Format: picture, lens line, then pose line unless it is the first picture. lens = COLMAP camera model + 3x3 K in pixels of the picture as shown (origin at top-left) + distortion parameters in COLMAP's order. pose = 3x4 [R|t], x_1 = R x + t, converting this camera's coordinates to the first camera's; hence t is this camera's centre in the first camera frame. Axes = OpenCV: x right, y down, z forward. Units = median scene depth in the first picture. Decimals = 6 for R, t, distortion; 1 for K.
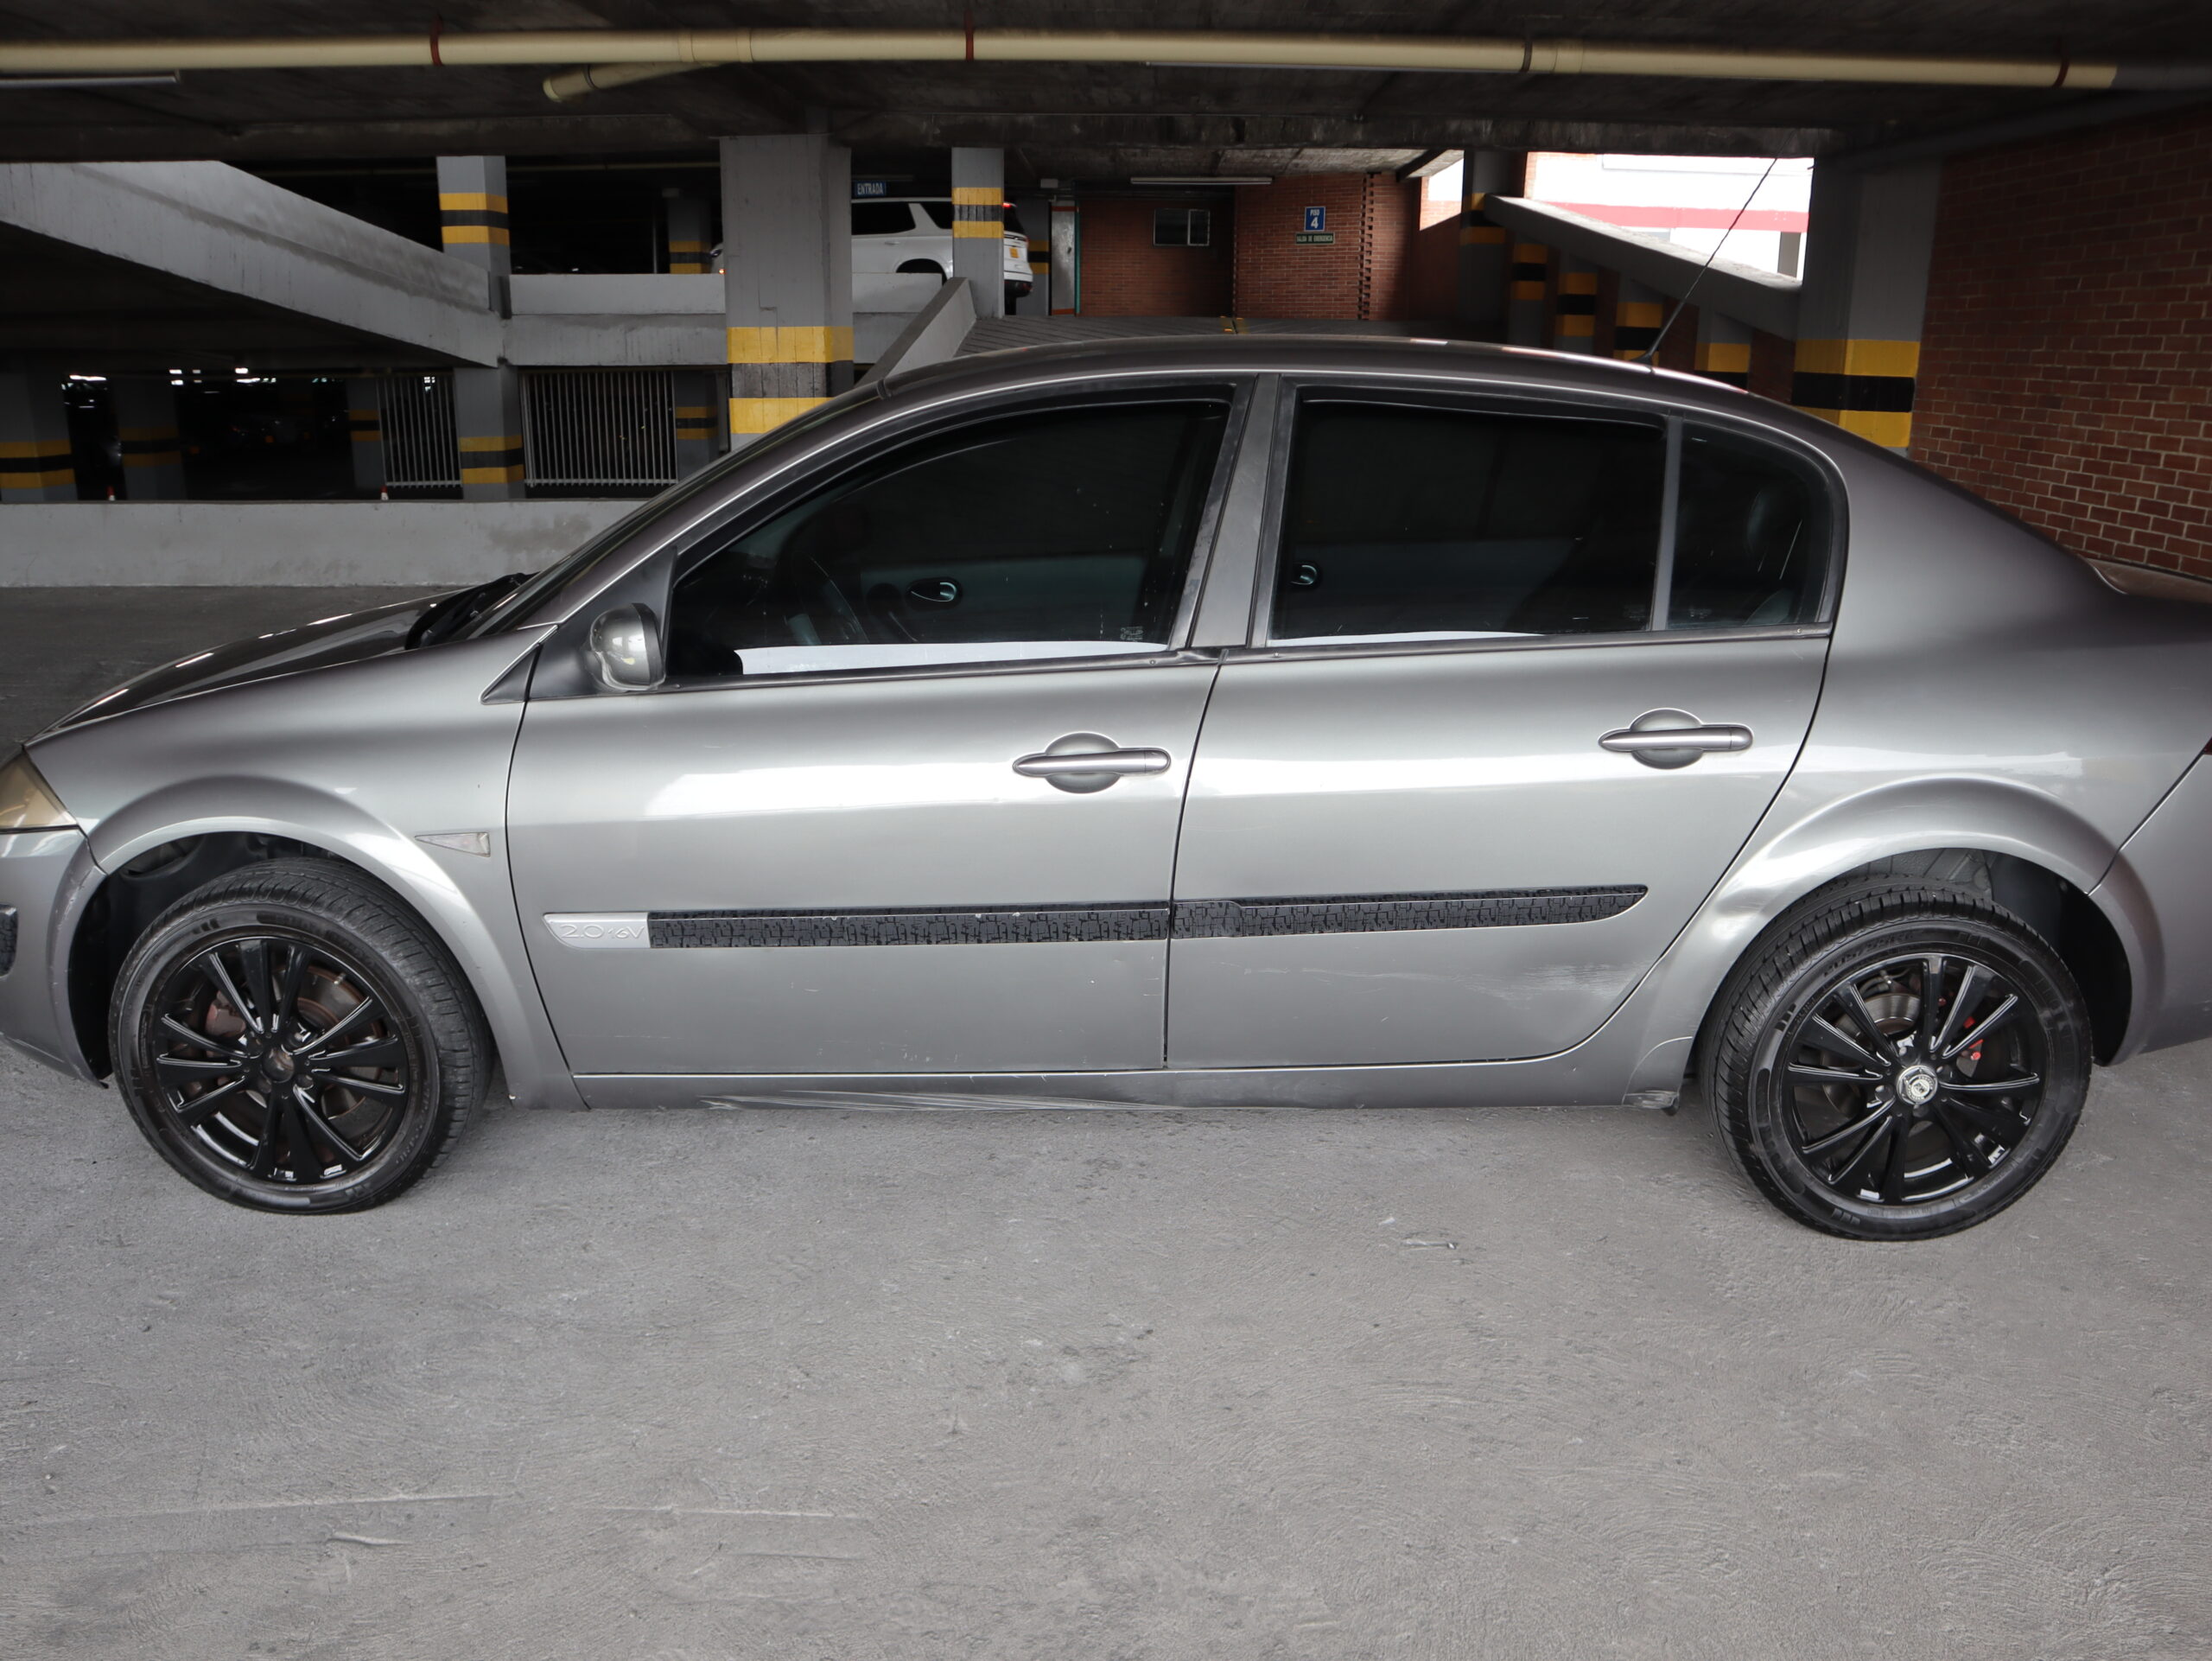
lens RADIAL K [[1668.2, 0, 1106.0], [0, 1668.2, 830.5], [0, 0, 1]] dist [-0.105067, 0.049430]
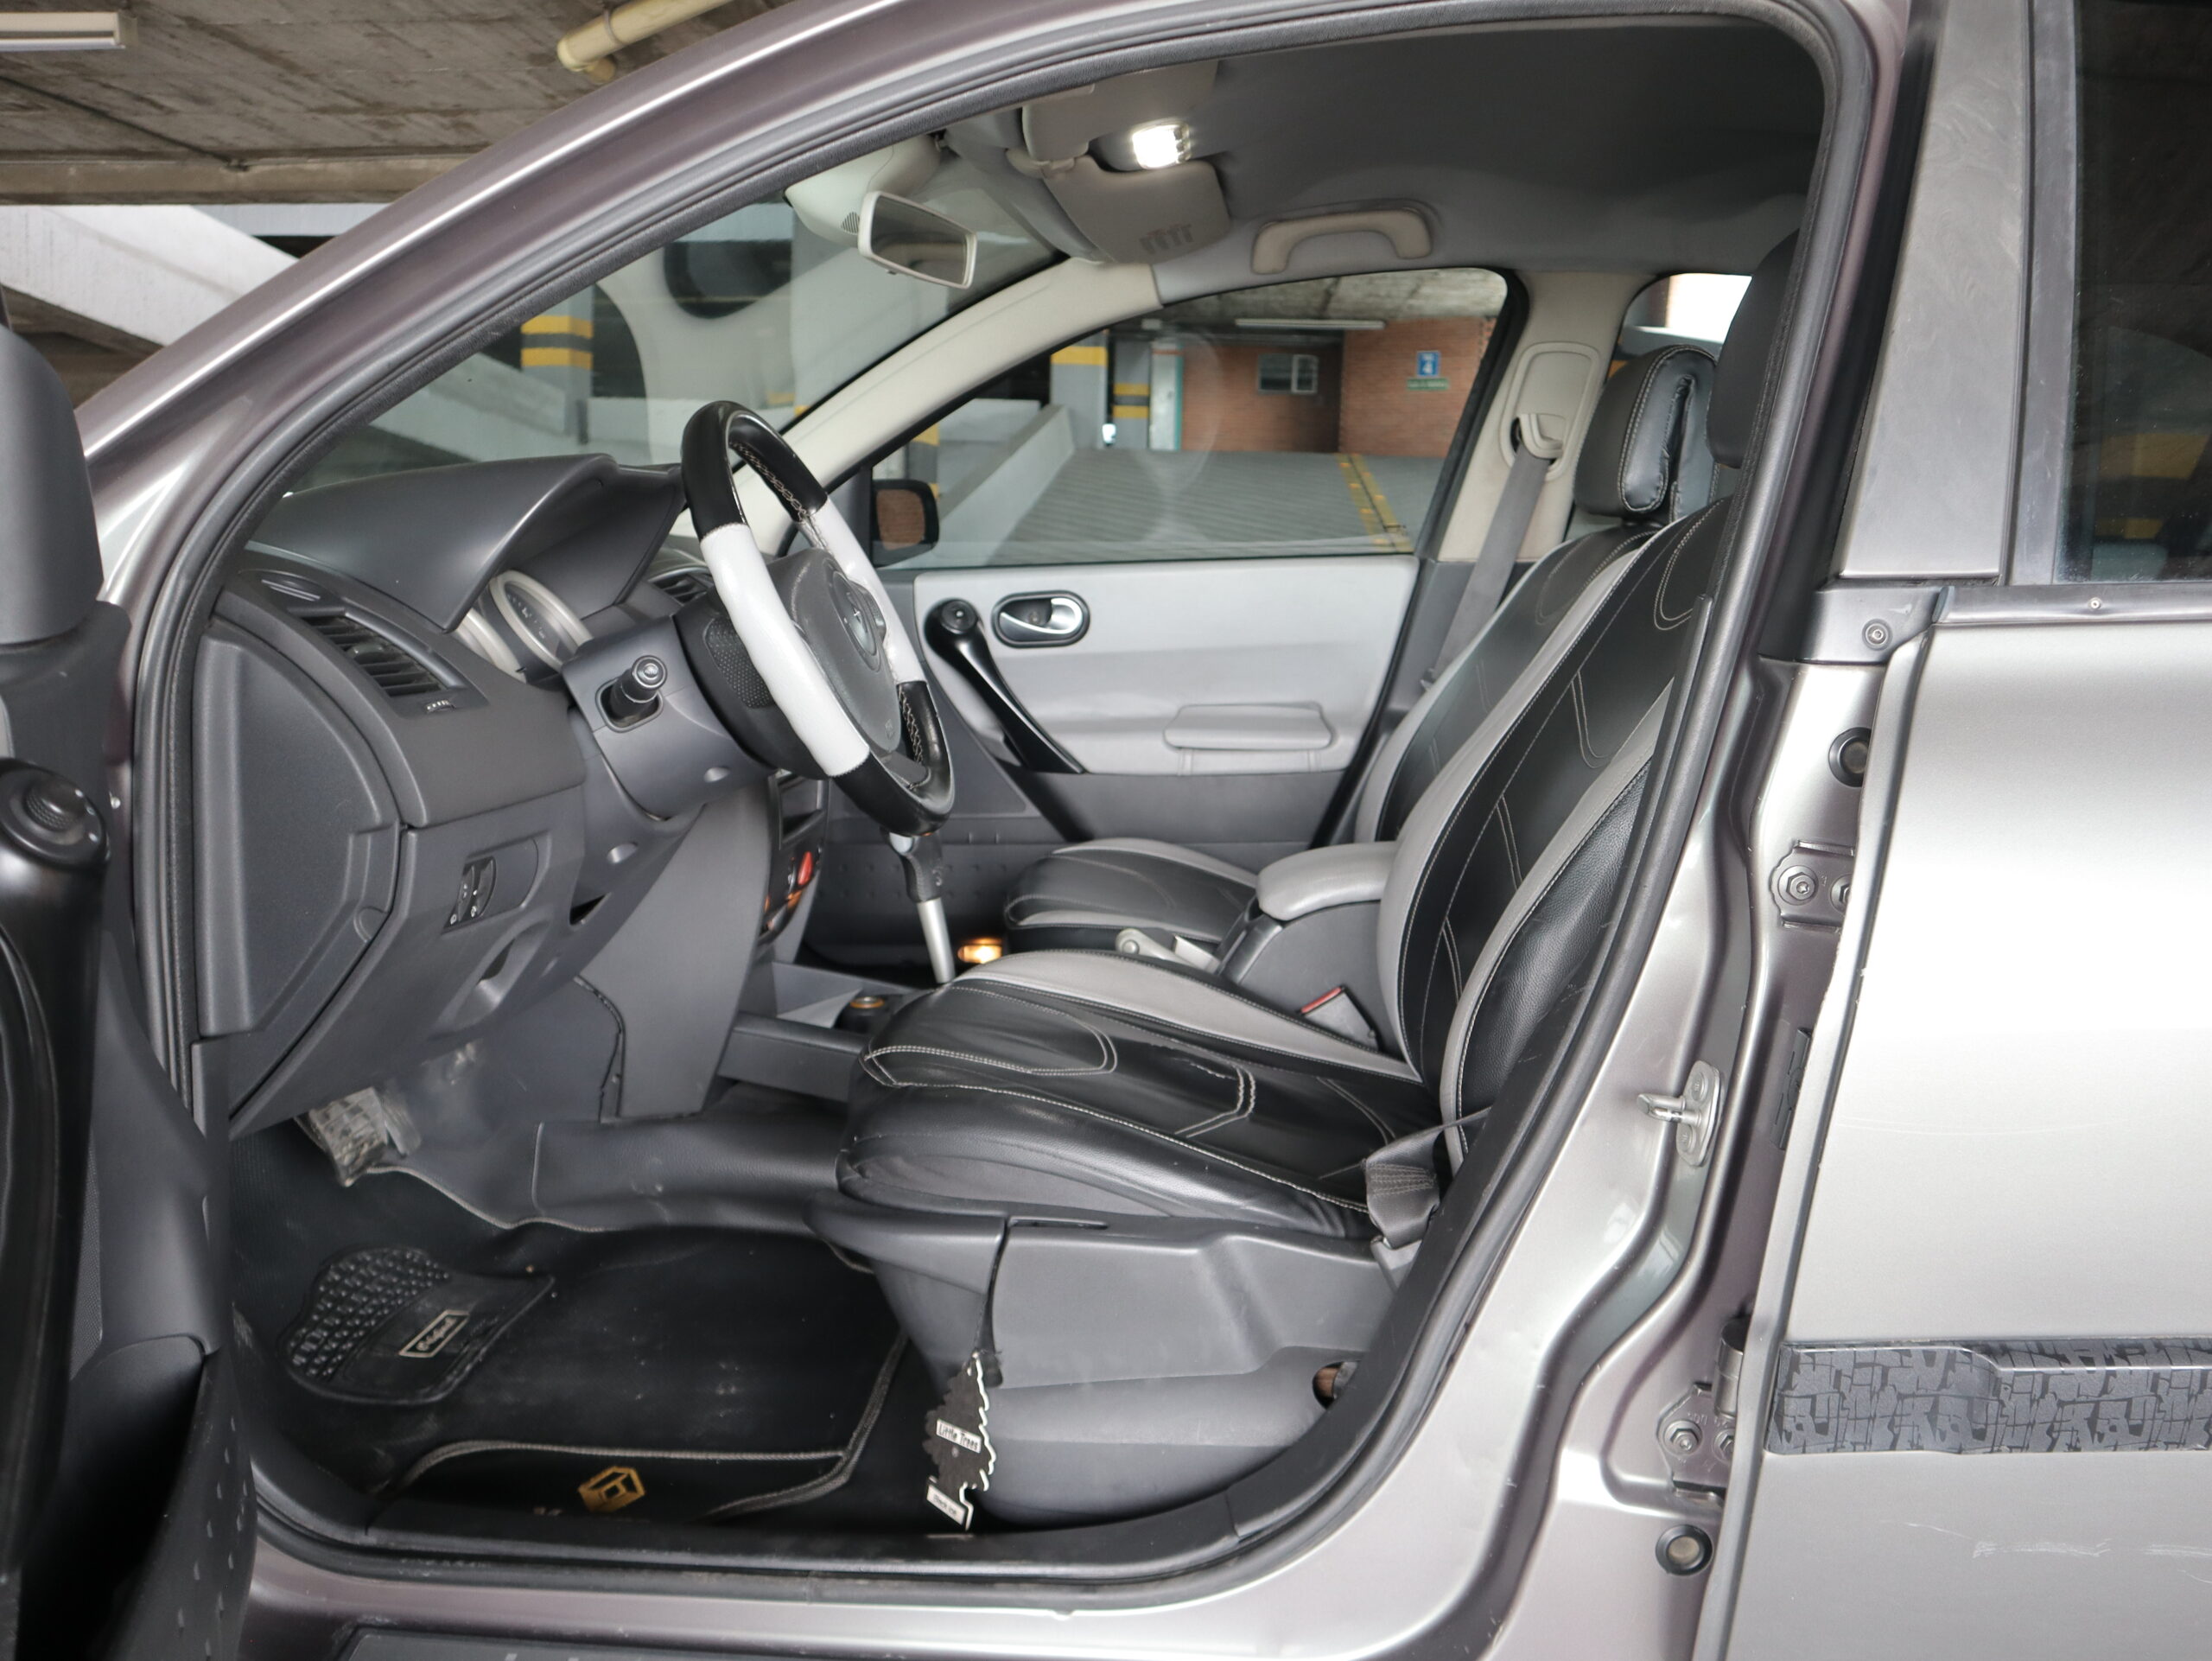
lens RADIAL K [[1668.2, 0, 1106.0], [0, 1668.2, 830.5], [0, 0, 1]] dist [-0.105067, 0.049430]
pose [[0.998527, 0.027200, -0.046940, -0.026606], [-0.031704, 0.994678, -0.098029, -0.007251], [0.044024, 0.099373, 0.994076, 0.221193]]
